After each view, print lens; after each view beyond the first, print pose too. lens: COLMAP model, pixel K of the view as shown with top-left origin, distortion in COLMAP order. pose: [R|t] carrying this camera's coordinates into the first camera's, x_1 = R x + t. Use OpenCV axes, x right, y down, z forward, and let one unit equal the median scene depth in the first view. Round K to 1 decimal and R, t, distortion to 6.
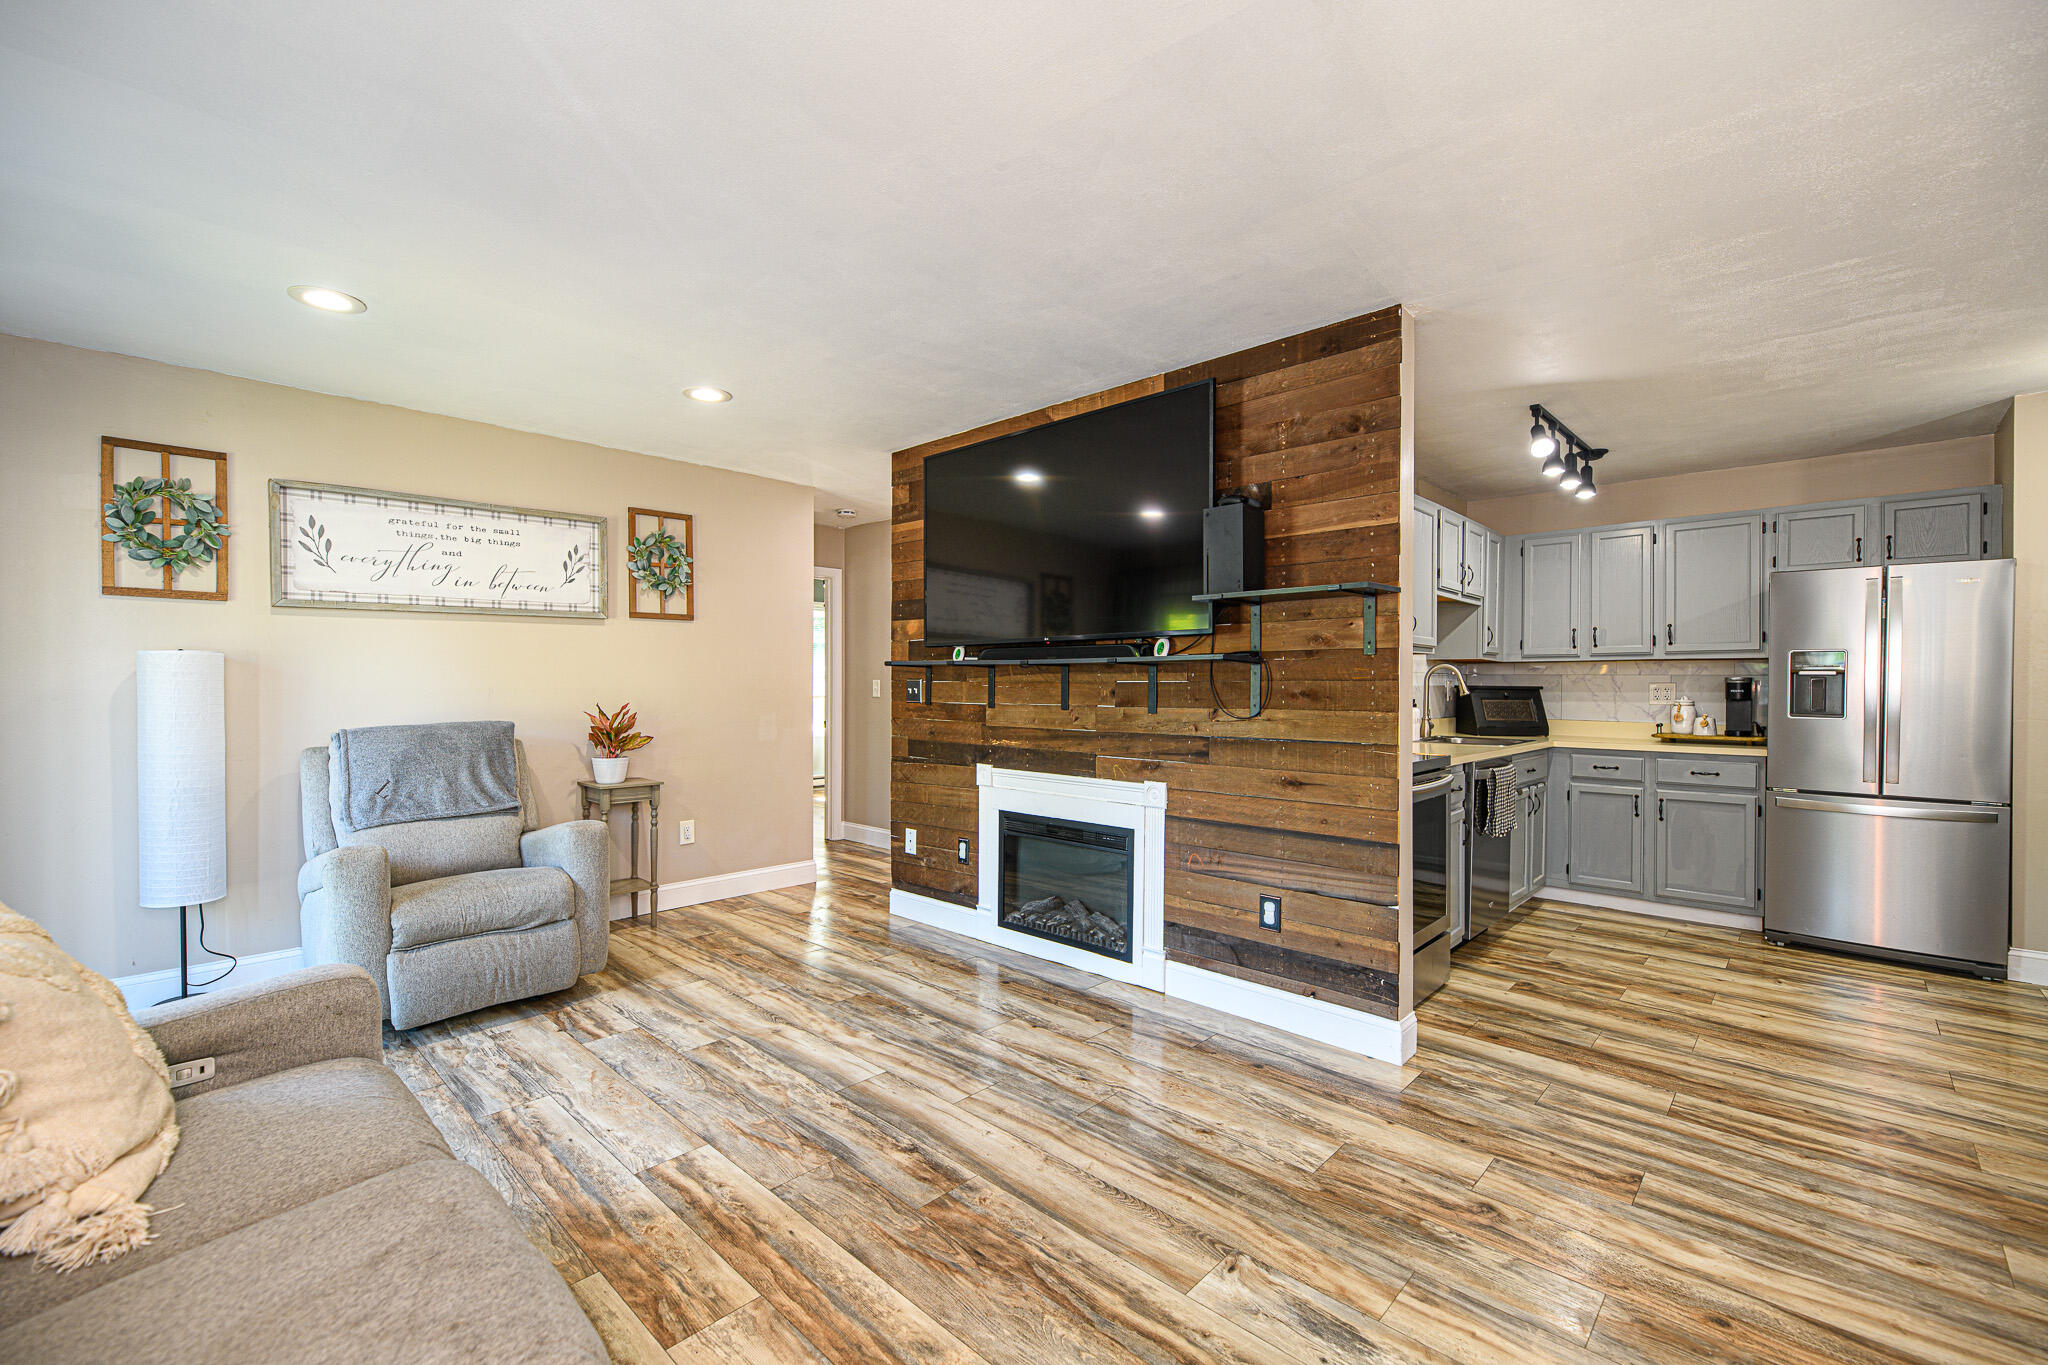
lens RADIAL K [[862.6, 0, 1028.8], [0, 862.6, 682.2], [0, 0, 1]] dist [-0.000728, -0.001065]
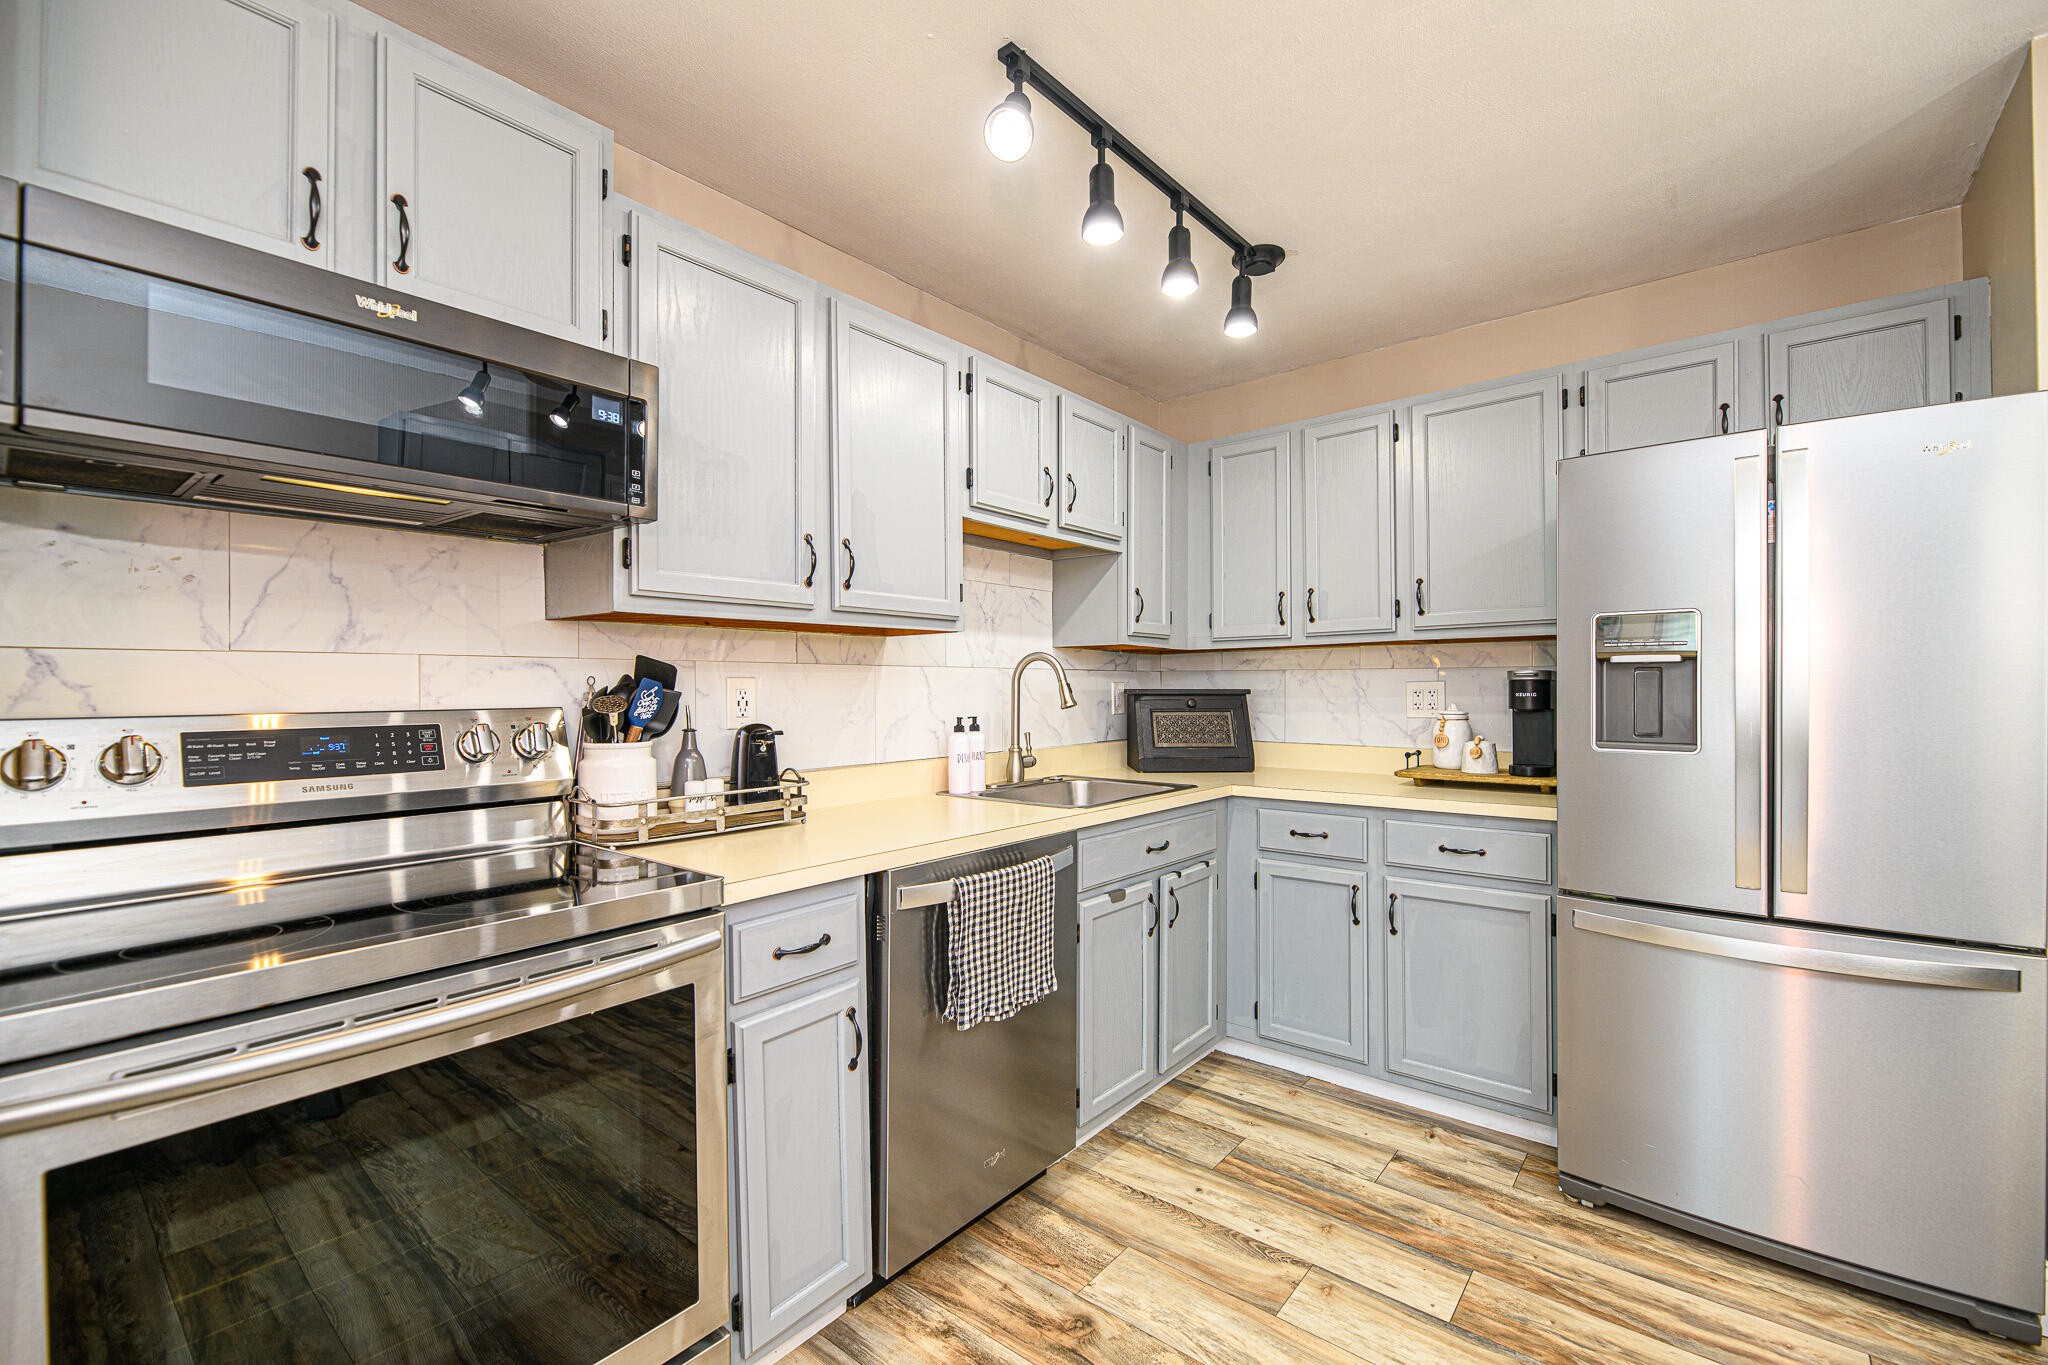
lens RADIAL K [[862.6, 0, 1025.2], [0, 862.6, 685.6], [0, 0, 1]] dist [-0.000728, -0.001065]
pose [[0.997585, -0.014359, 0.067950, 0.588281], [0.014522, 0.999893, -0.001903, 0.001193], [-0.067916, 0.002885, 0.997687, 0.593761]]
